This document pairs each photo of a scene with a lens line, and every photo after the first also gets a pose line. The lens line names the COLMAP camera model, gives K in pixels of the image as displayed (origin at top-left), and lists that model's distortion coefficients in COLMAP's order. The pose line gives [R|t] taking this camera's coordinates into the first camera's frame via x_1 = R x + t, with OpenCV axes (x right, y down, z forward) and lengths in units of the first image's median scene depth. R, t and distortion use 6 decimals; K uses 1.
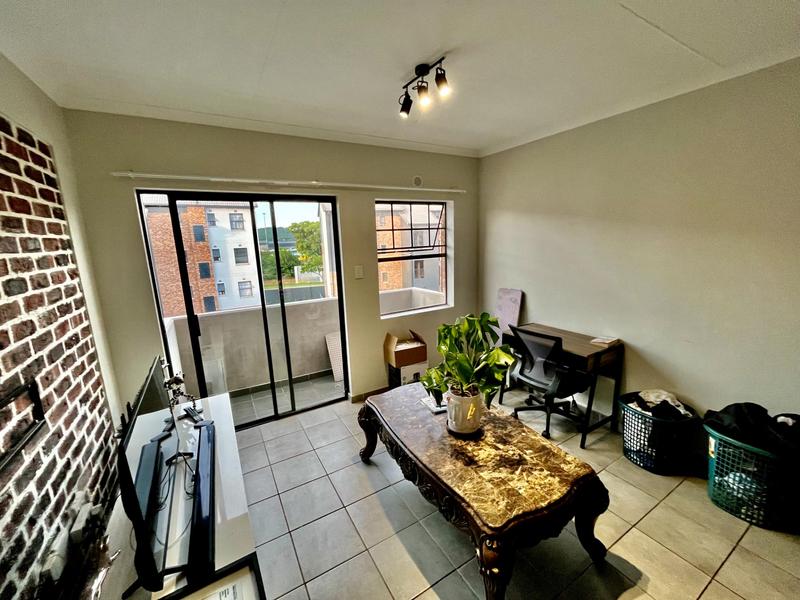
lens RADIAL K [[323.5, 0, 397.4], [0, 323.5, 301.1], [0, 0, 1]] dist [0.001537, 0.000151]
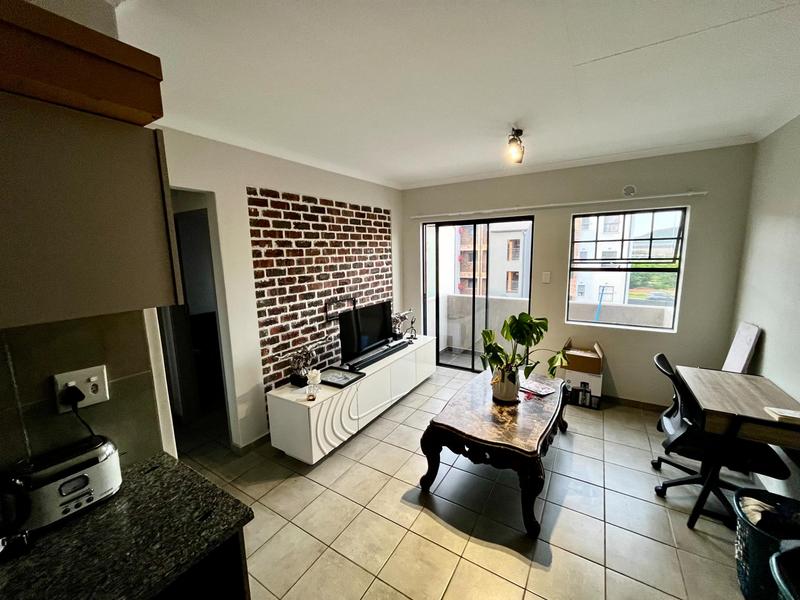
lens RADIAL K [[323.5, 0, 397.7], [0, 323.5, 299.3], [0, 0, 1]] dist [0.001537, 0.000151]
pose [[0.469486, 0.156529, -0.868954, 0.639889], [-0.167109, 0.982125, 0.086628, -0.023777], [0.866982, 0.104539, 0.487251, -0.031048]]
